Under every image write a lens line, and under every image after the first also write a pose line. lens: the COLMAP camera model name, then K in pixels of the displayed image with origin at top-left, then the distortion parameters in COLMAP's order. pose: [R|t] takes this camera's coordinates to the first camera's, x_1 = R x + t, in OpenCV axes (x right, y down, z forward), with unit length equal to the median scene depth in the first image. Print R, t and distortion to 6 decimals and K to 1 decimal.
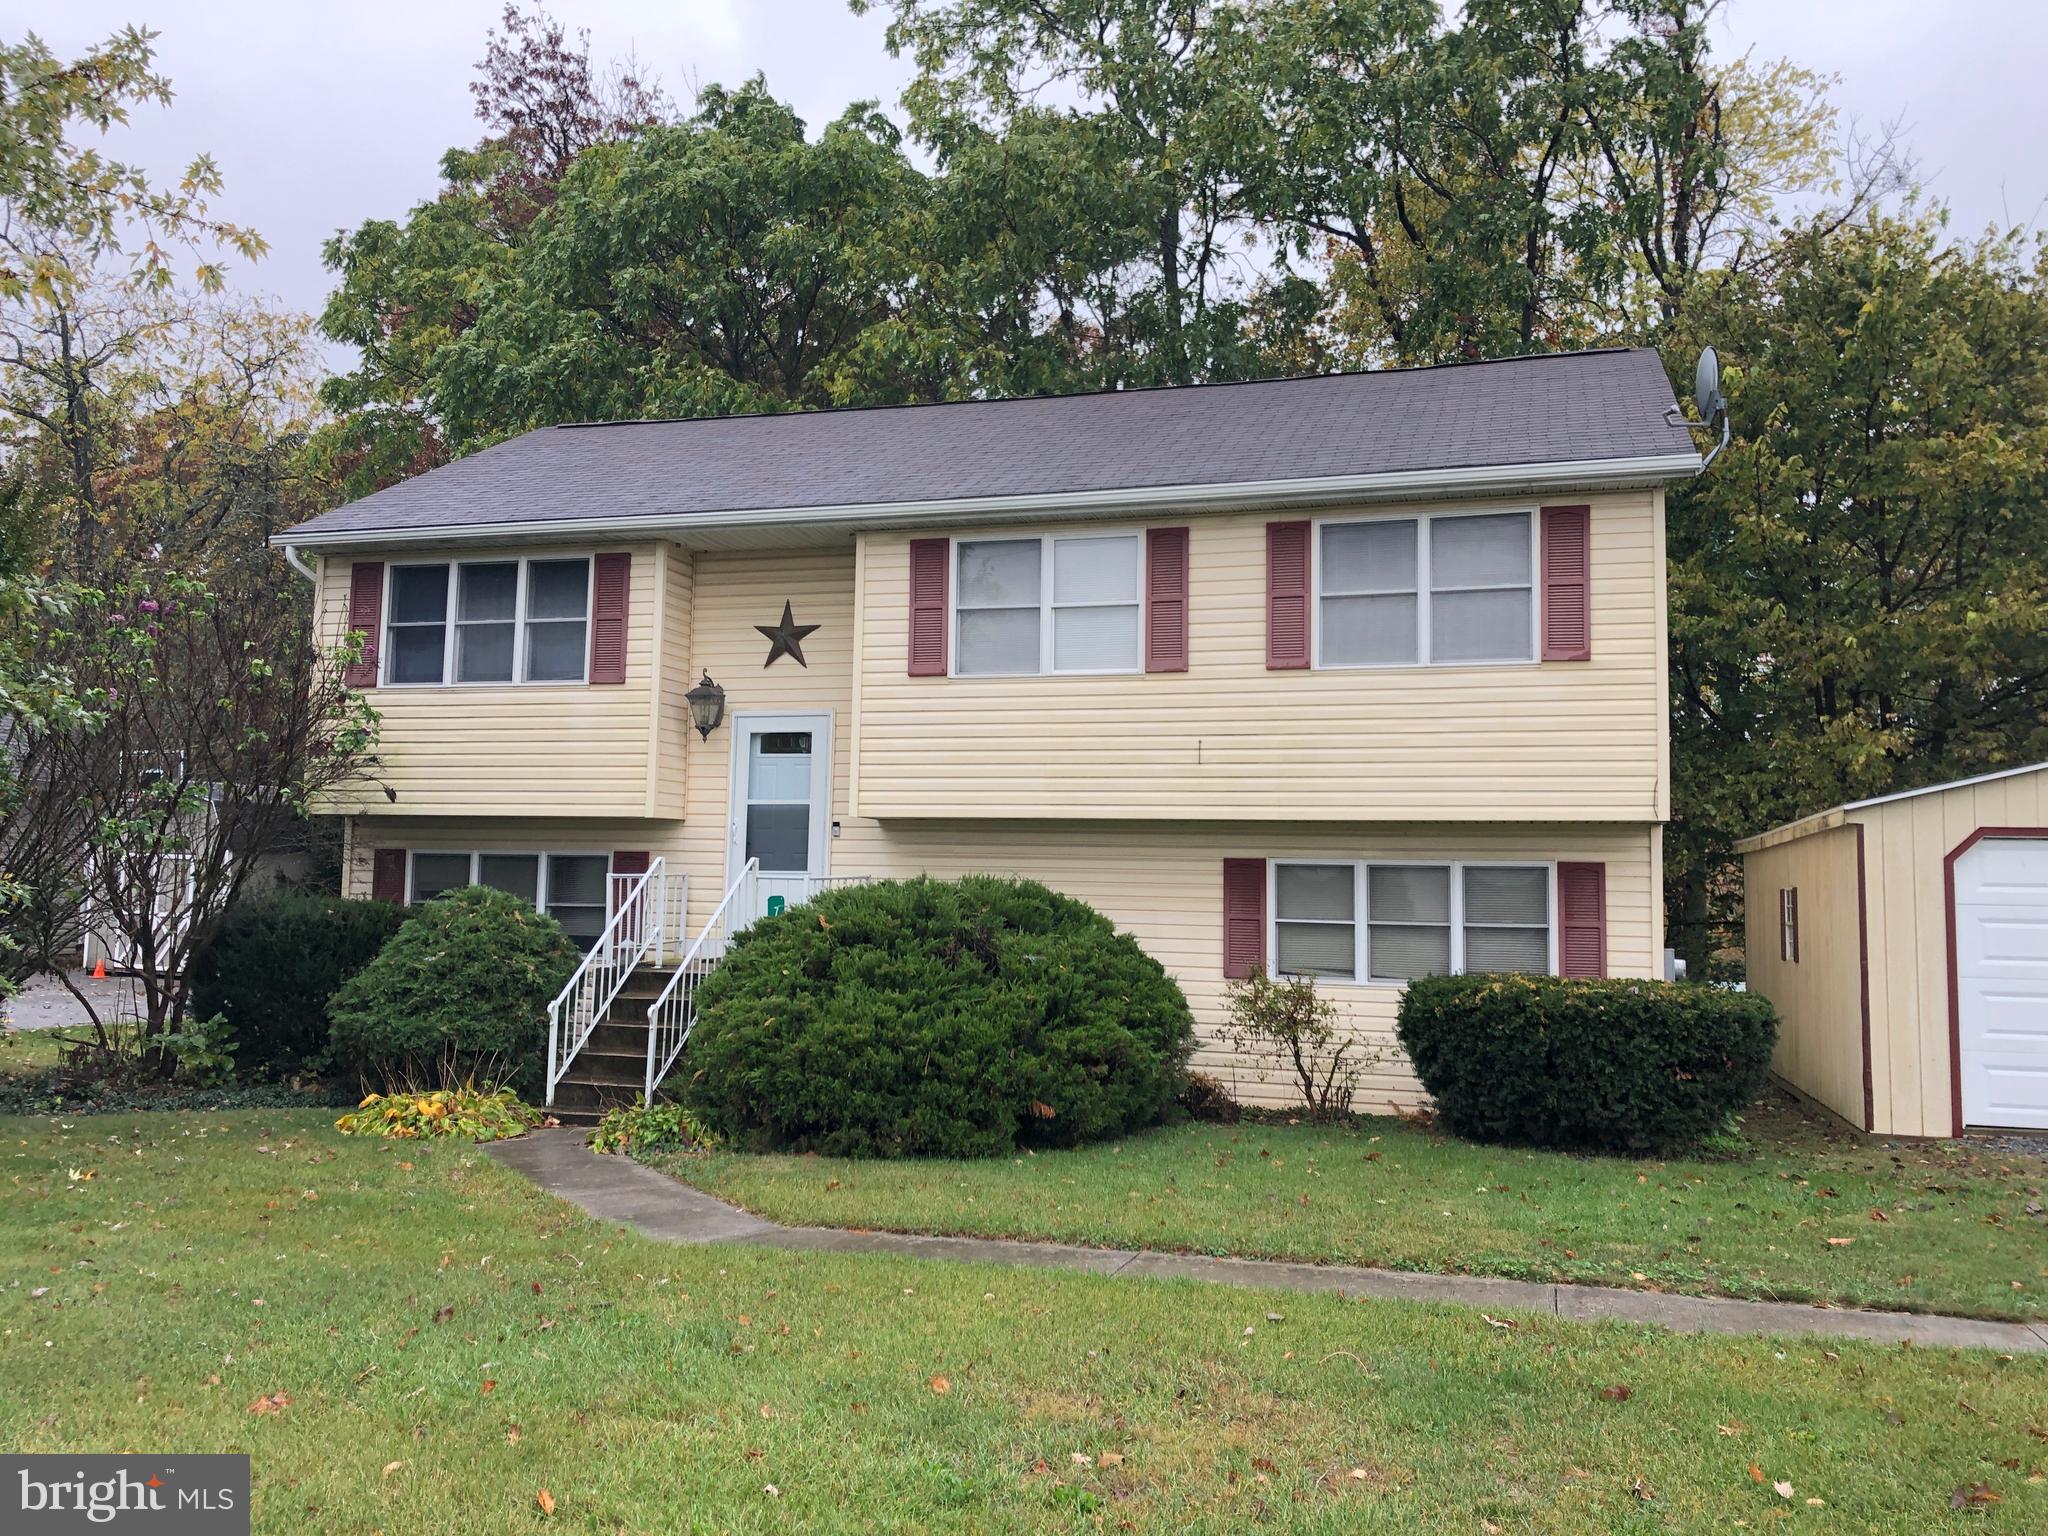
lens RADIAL K [[1674.5, 0, 1052.4], [0, 1674.5, 739.7], [0, 0, 1]] dist [0.043755, -0.037140]
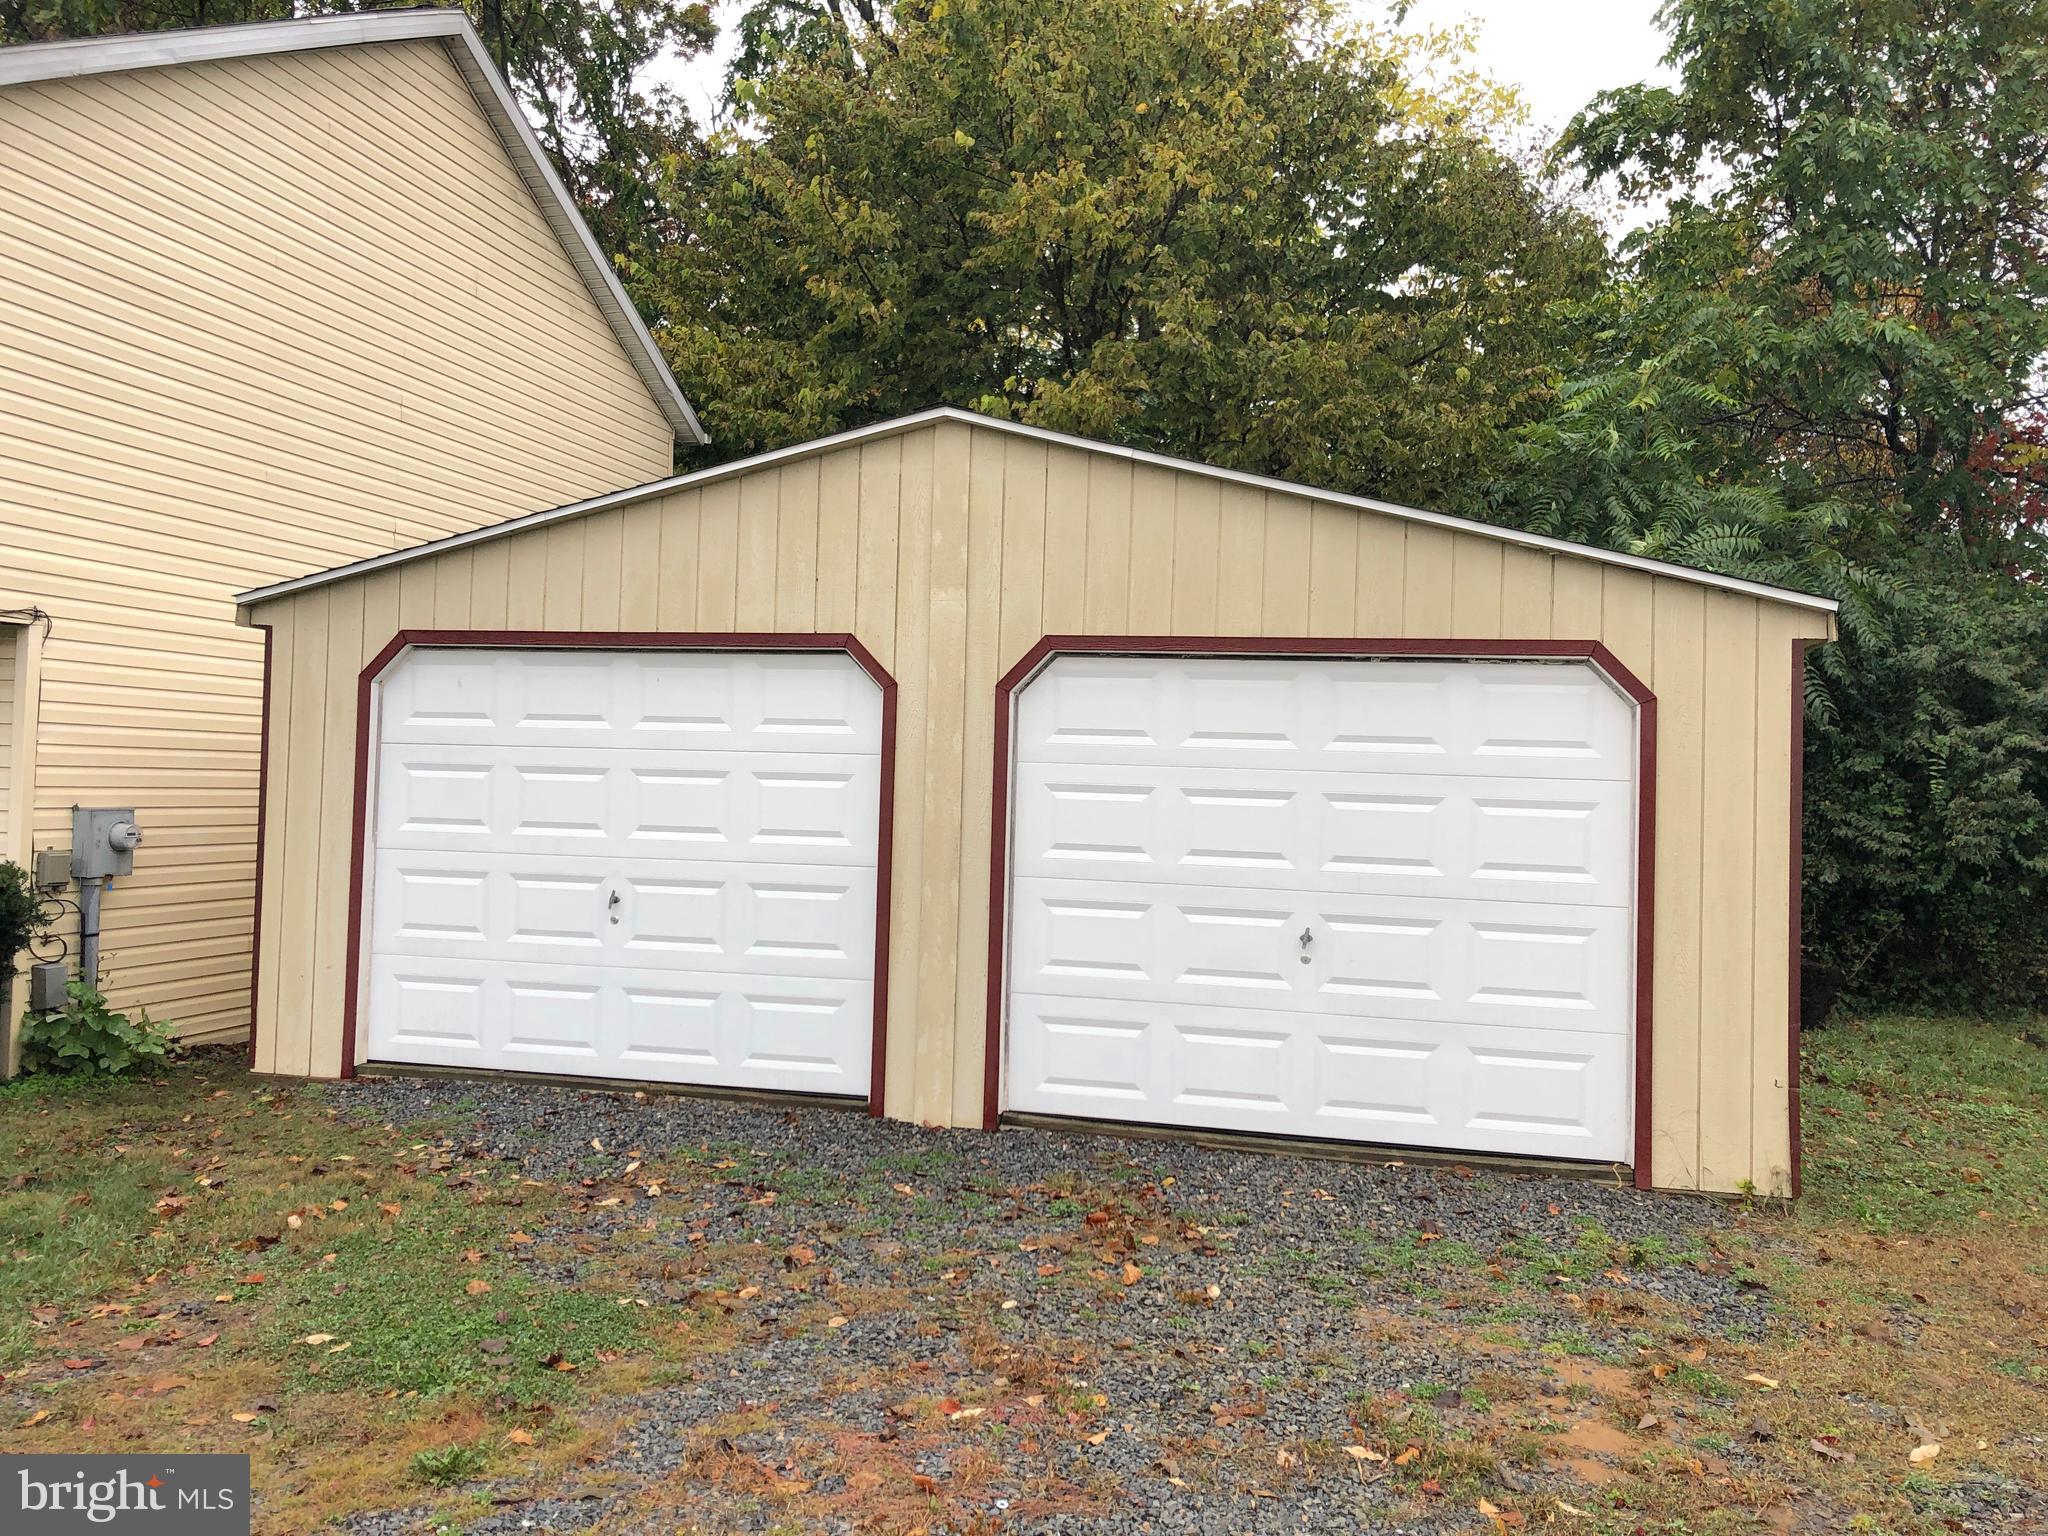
lens RADIAL K [[1674.5, 0, 1030.5], [0, 1674.5, 748.4], [0, 0, 1]] dist [0.043755, -0.037140]
pose [[0.998705, 0.010076, 0.049862, 0.635487], [-0.013626, 0.997356, 0.071387, 0.038716], [-0.049011, -0.071974, 0.996202, 0.251788]]
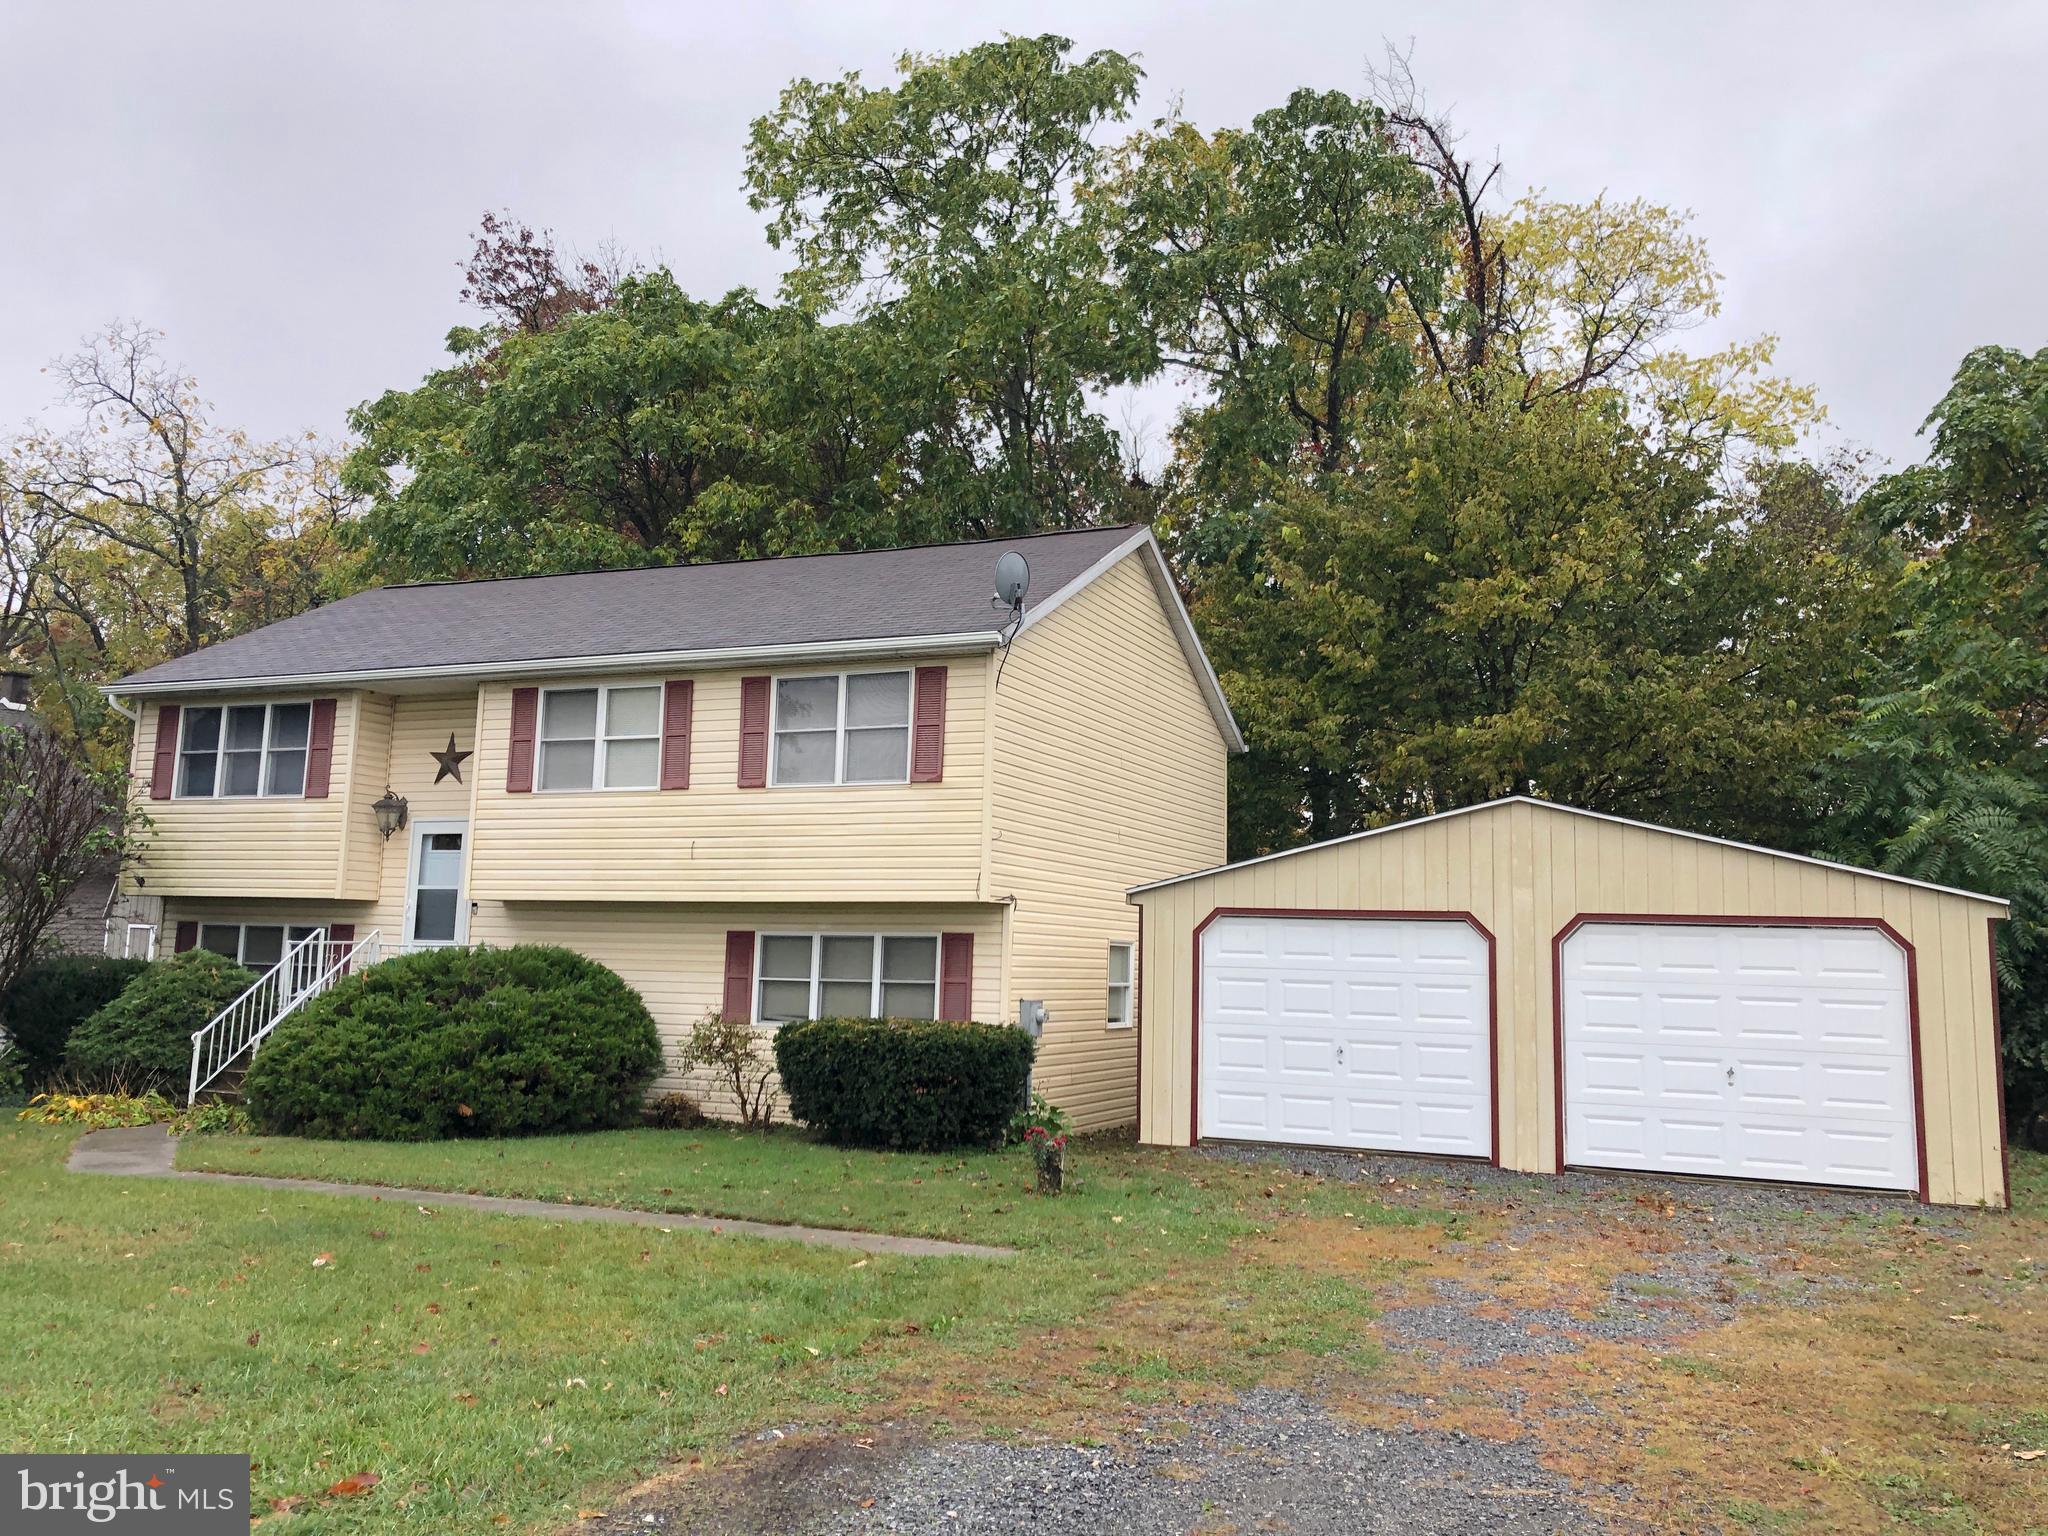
lens RADIAL K [[1674.5, 0, 1047.3], [0, 1674.5, 726.2], [0, 0, 1]] dist [0.043755, -0.037140]
pose [[0.993543, -0.008402, -0.113148, 0.467890], [0.002185, 0.998486, -0.054956, -0.015228], [0.113438, 0.054354, 0.992057, -0.263460]]
